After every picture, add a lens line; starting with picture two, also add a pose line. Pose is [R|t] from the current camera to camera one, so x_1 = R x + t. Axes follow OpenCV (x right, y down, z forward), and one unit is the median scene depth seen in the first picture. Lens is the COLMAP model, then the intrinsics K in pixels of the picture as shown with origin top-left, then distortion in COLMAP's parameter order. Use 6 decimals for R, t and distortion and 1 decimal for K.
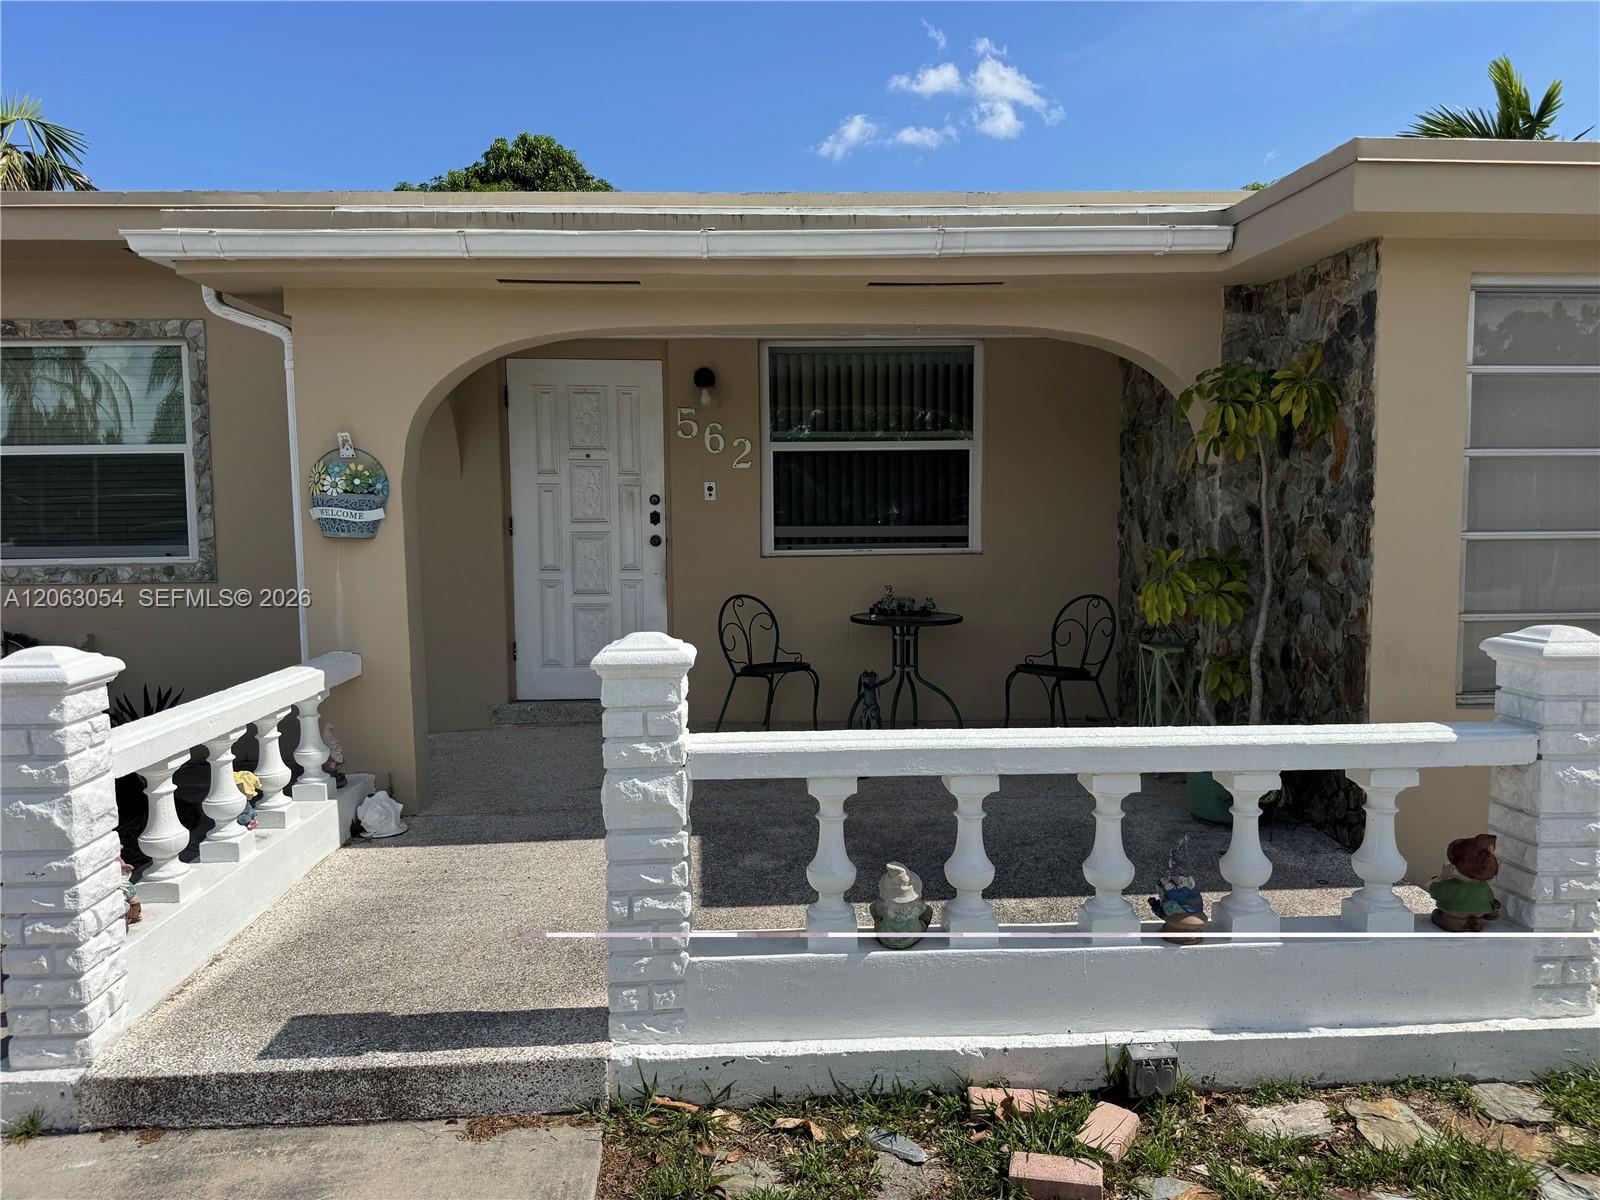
lens RADIAL K [[1128.1, 0, 792.9], [0, 1128.1, 597.7], [0, 0, 1]] dist [0.081478, -0.110806]
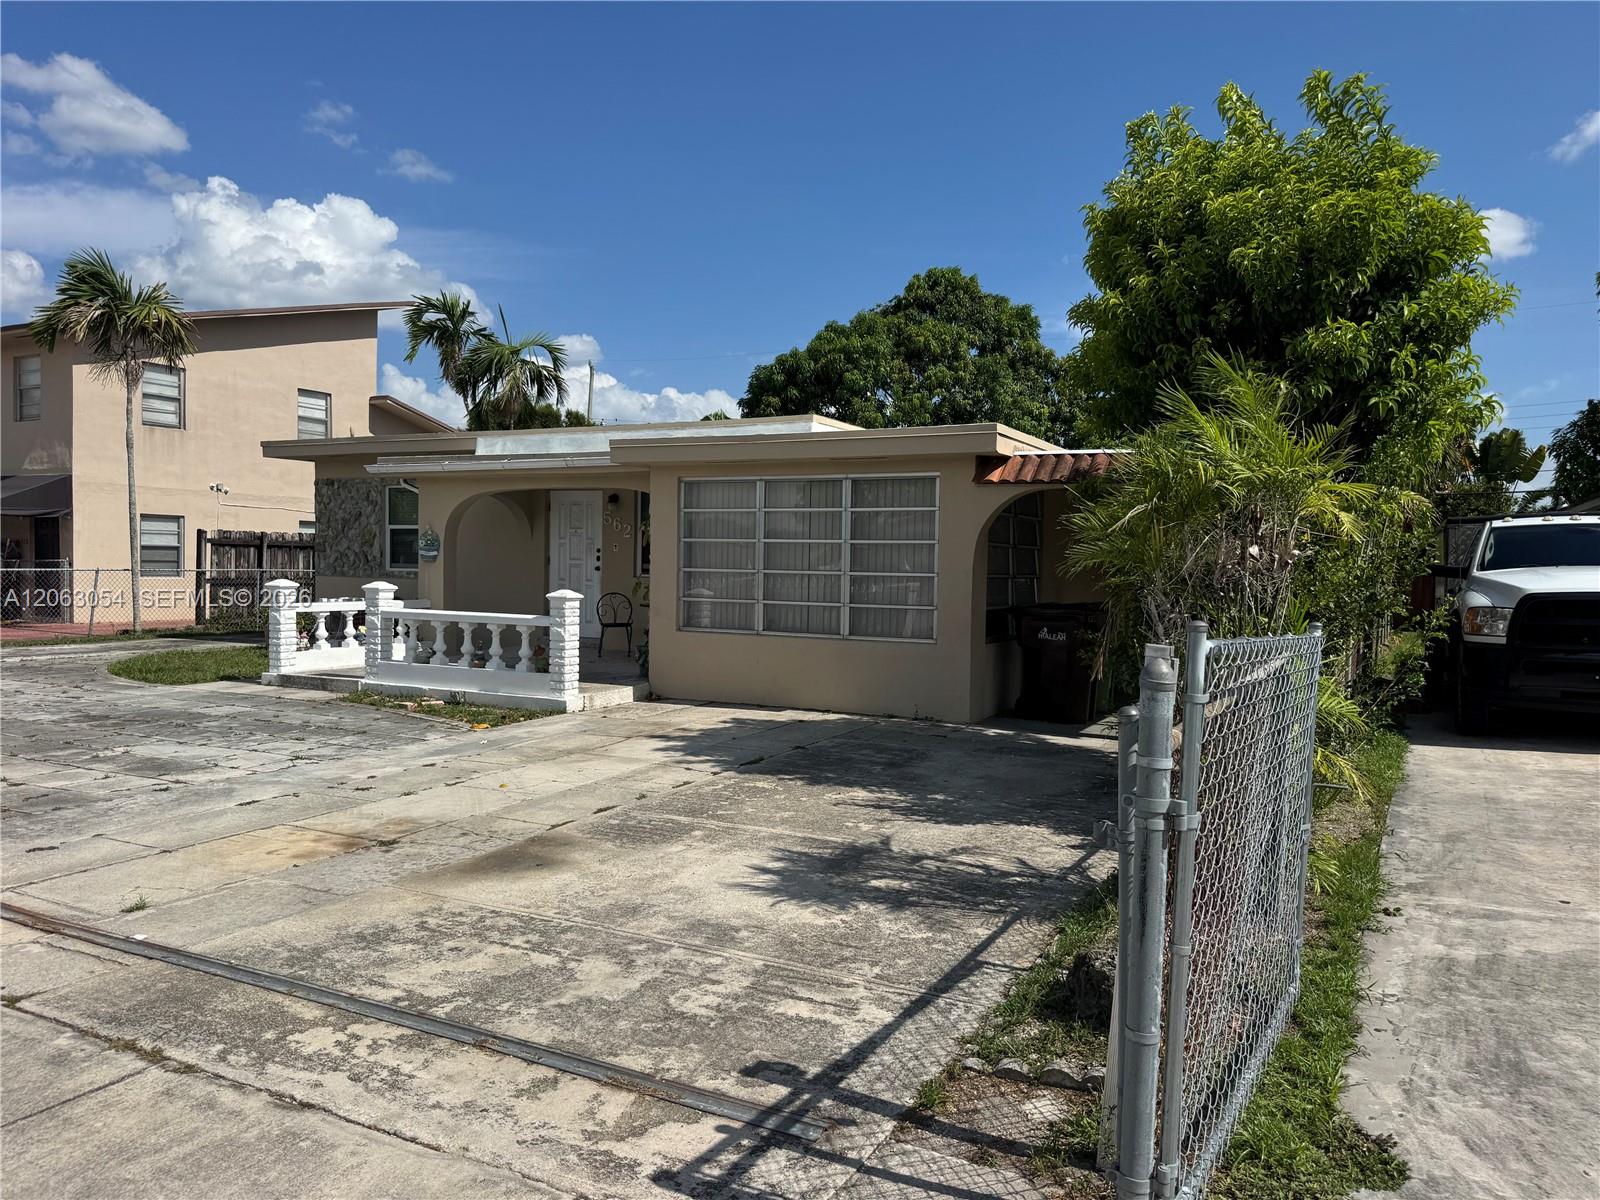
lens RADIAL K [[1128.1, 0, 797.9], [0, 1128.1, 602.1], [0, 0, 1]] dist [0.081478, -0.110806]
pose [[0.859904, 0.044858, -0.508480, 1.390675], [-0.066656, 0.997470, -0.024727, 0.046199], [0.506085, 0.055156, 0.860718, -0.754370]]
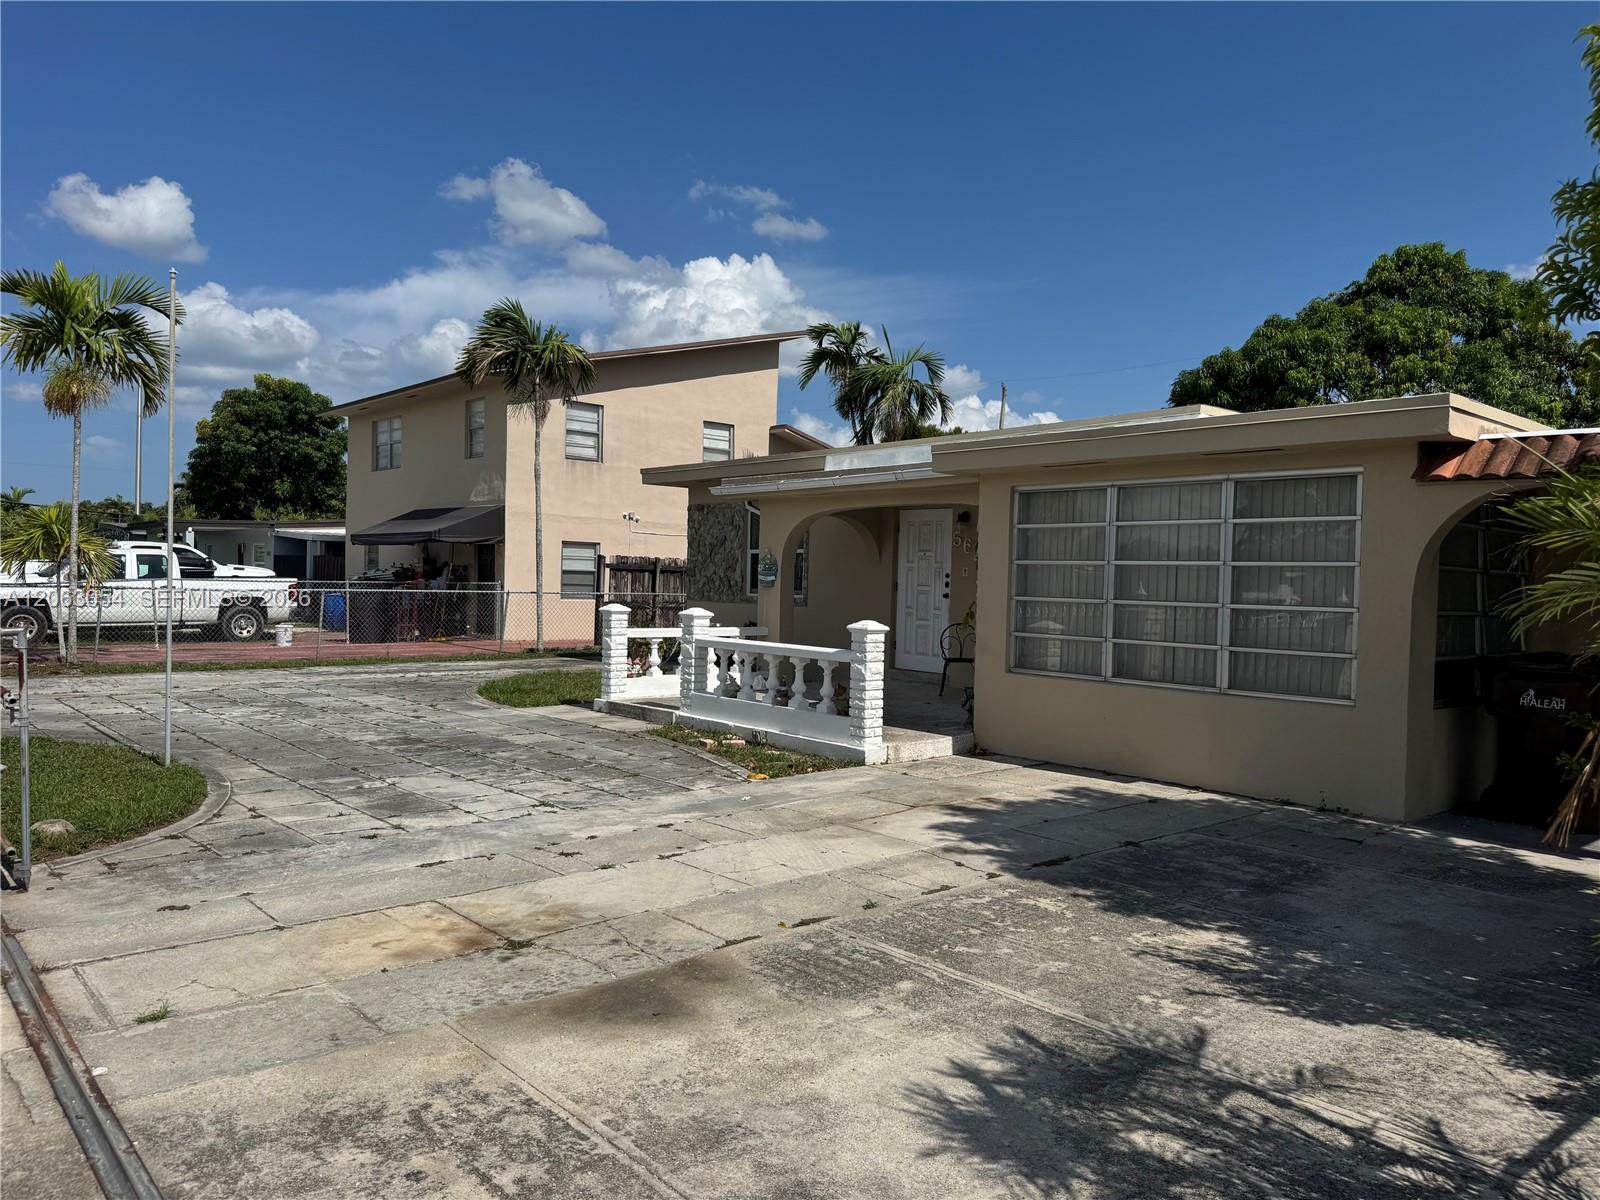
lens RADIAL K [[1128.1, 0, 795.8], [0, 1128.1, 595.1], [0, 0, 1]] dist [0.081478, -0.110806]
pose [[0.610594, 0.037856, -0.791039, 1.318797], [-0.091975, 0.995487, -0.023354, 0.020654], [0.786585, 0.087016, 0.611320, -0.450515]]
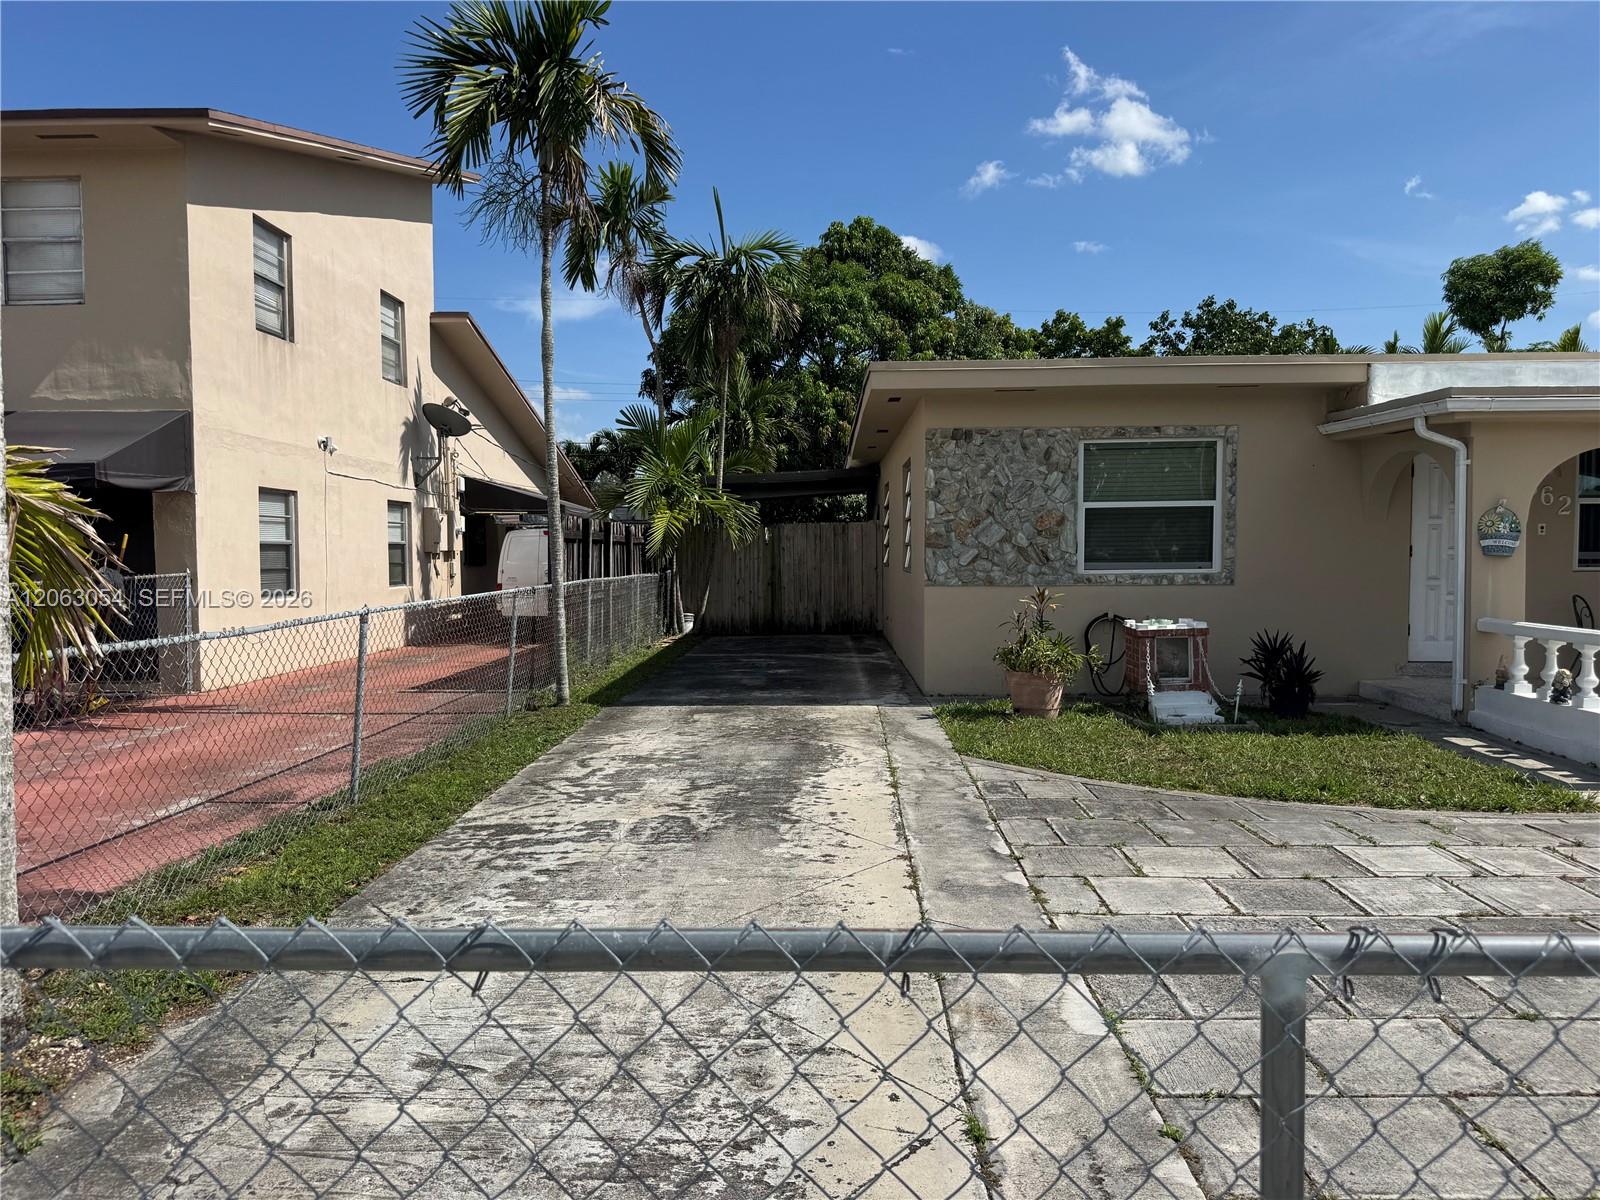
lens RADIAL K [[1128.1, 0, 802.6], [0, 1128.1, 606.8], [0, 0, 1]] dist [0.081478, -0.110806]
pose [[0.997209, 0.010666, -0.073899, -0.976531], [-0.012247, 0.999705, -0.020971, 0.058758], [0.073654, 0.021818, 0.997045, -0.658094]]
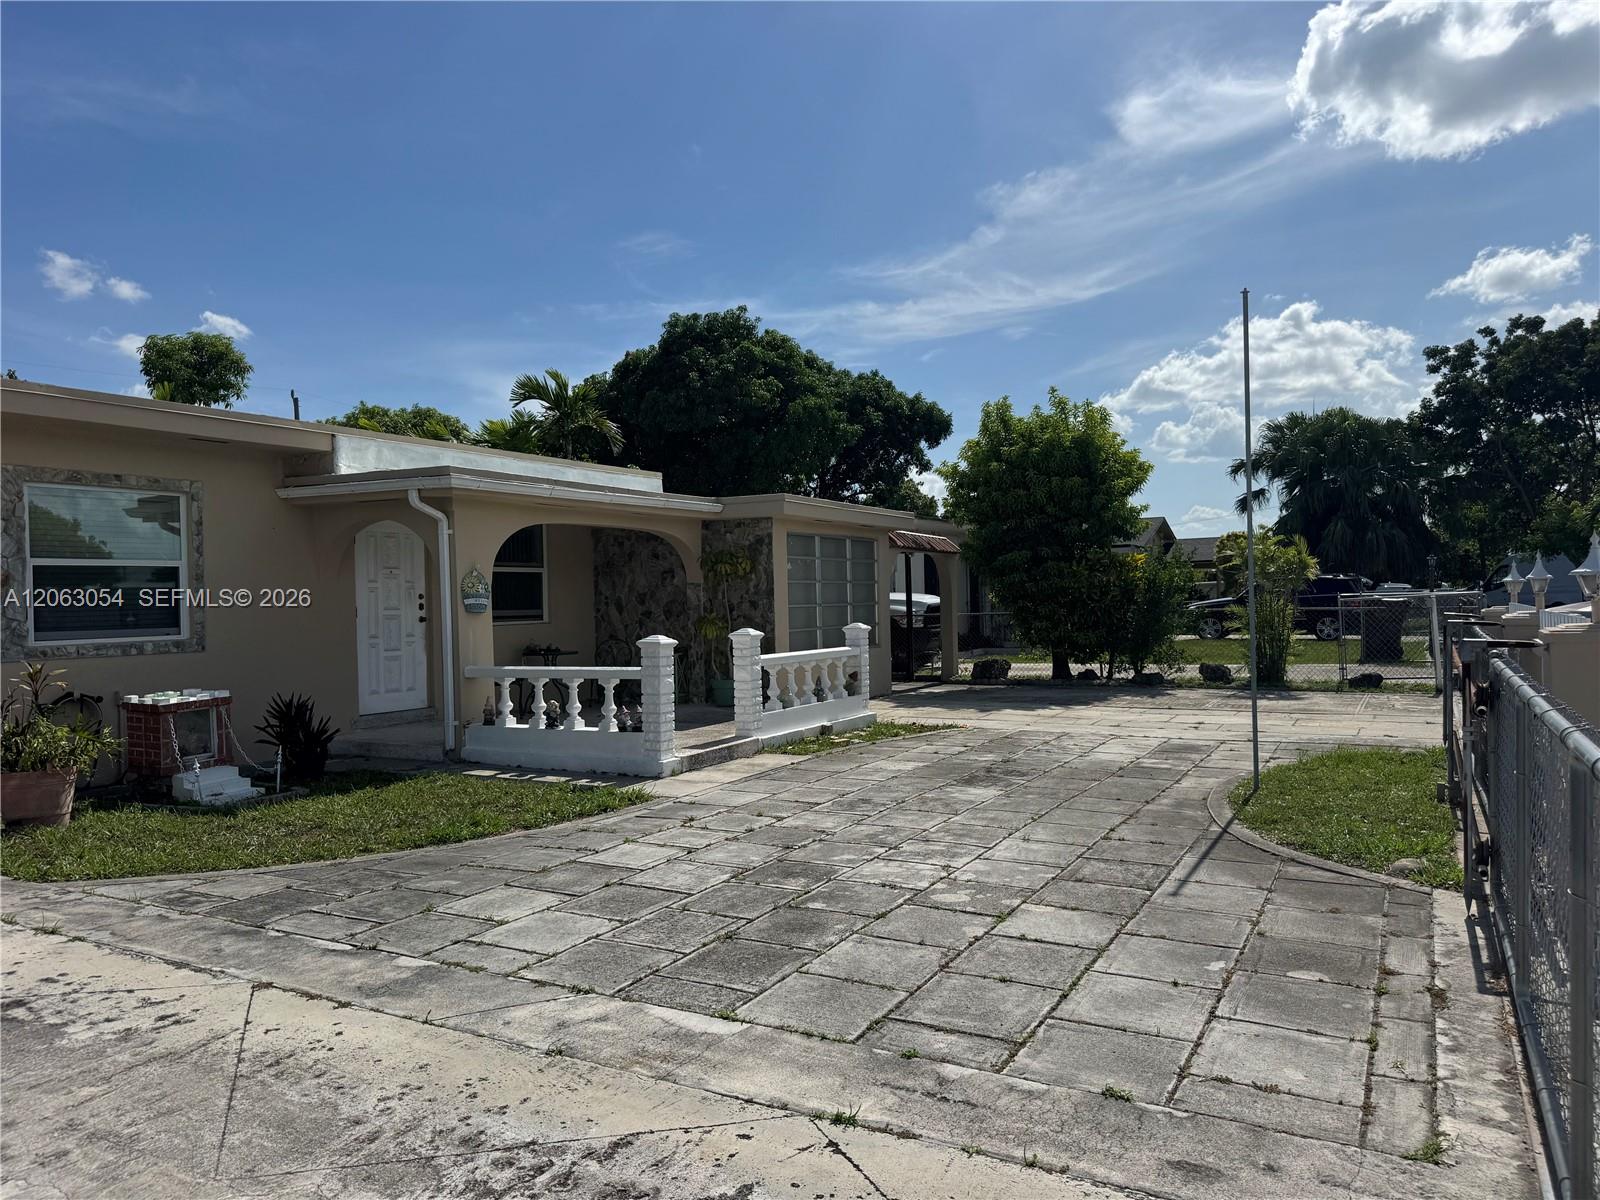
lens RADIAL K [[1128.1, 0, 799.7], [0, 1128.1, 601.9], [0, 0, 1]] dist [0.081478, -0.110806]
pose [[0.527689, -0.003238, 0.849432, -1.350977], [0.082275, 0.995486, -0.047316, 0.057374], [-0.845444, 0.094855, 0.525573, -0.468825]]
